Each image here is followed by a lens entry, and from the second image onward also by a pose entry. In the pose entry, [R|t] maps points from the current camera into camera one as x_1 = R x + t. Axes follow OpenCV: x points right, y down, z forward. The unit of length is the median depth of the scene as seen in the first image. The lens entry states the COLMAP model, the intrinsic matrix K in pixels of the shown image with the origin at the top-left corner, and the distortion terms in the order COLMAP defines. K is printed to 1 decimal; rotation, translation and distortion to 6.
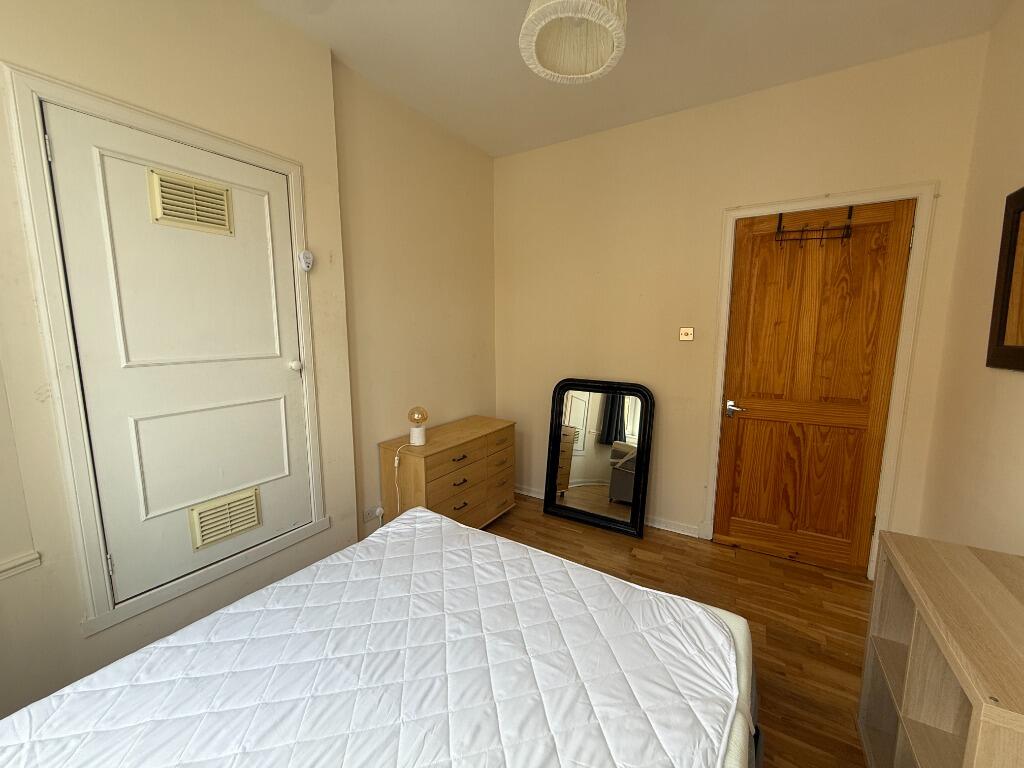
lens RADIAL K [[408.4, 0, 507.8], [0, 408.4, 380.4], [0, 0, 1]] dist [-0.009180, 0.002733]
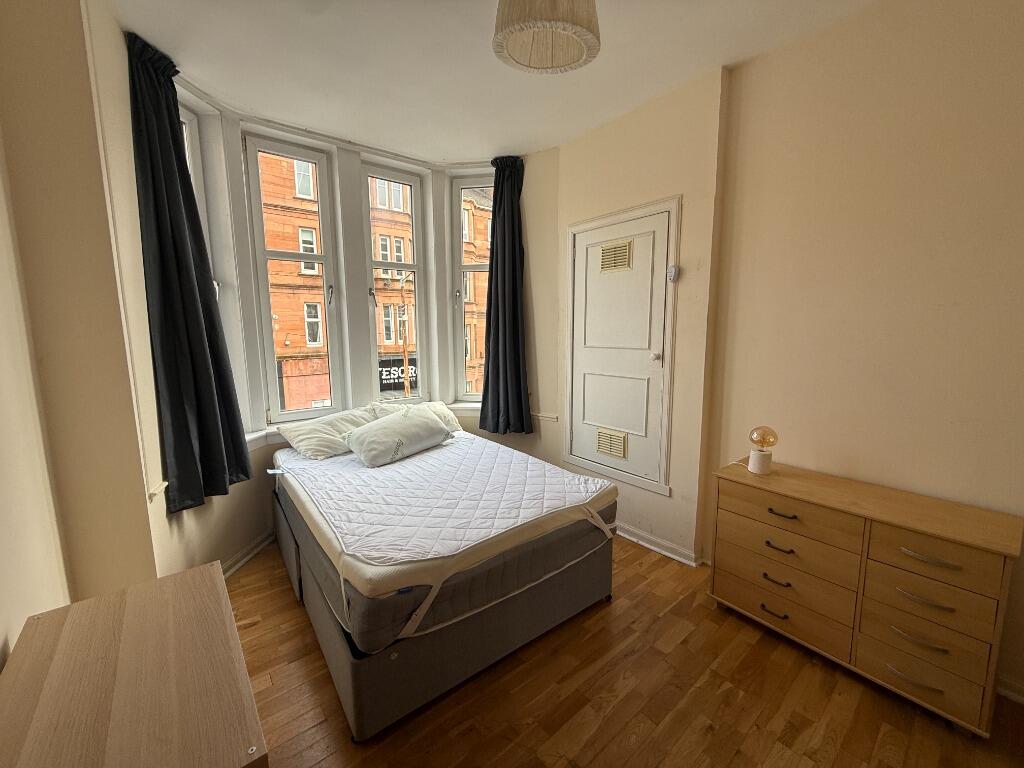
lens RADIAL K [[408.4, 0, 507.8], [0, 408.4, 380.4], [0, 0, 1]] dist [-0.009180, 0.002733]
pose [[-0.325339, 0.124705, -0.937338, 0.900710], [-0.114942, 0.978700, 0.170103, -0.135382], [0.938586, 0.163080, -0.304075, 0.988924]]
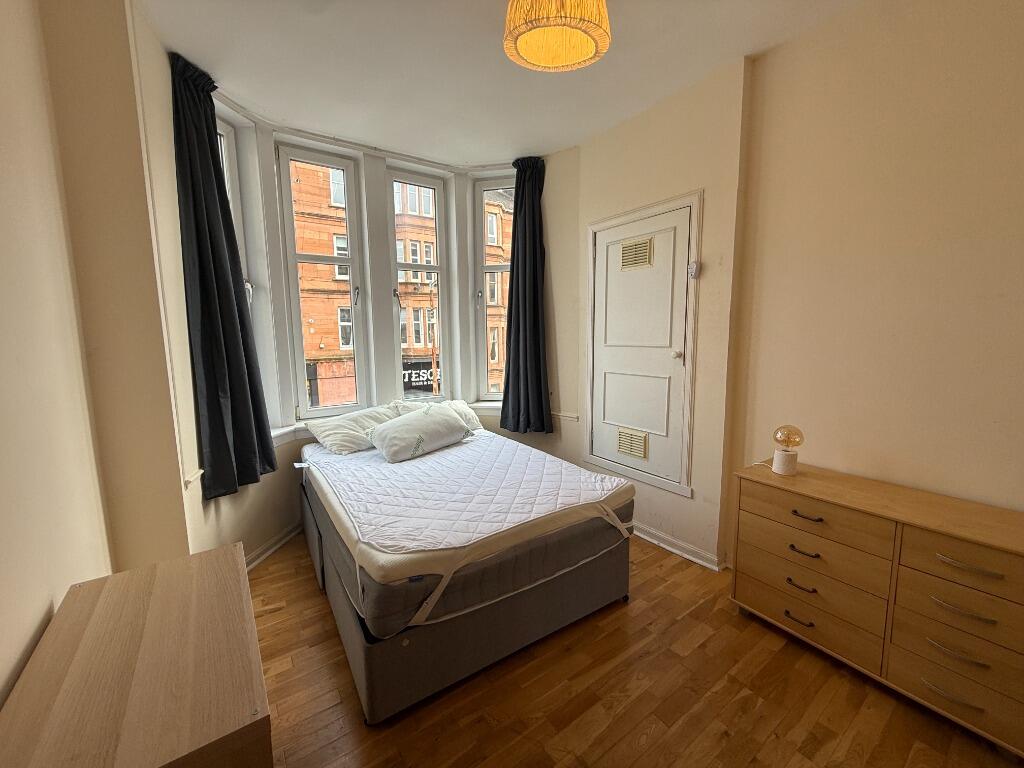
lens RADIAL K [[408.4, 0, 507.8], [0, 408.4, 380.4], [0, 0, 1]] dist [-0.009180, 0.002733]
pose [[-0.390508, 0.115239, -0.913358, 0.898619], [-0.107517, 0.979636, 0.169570, -0.122452], [0.914300, 0.164420, -0.370165, 1.027104]]
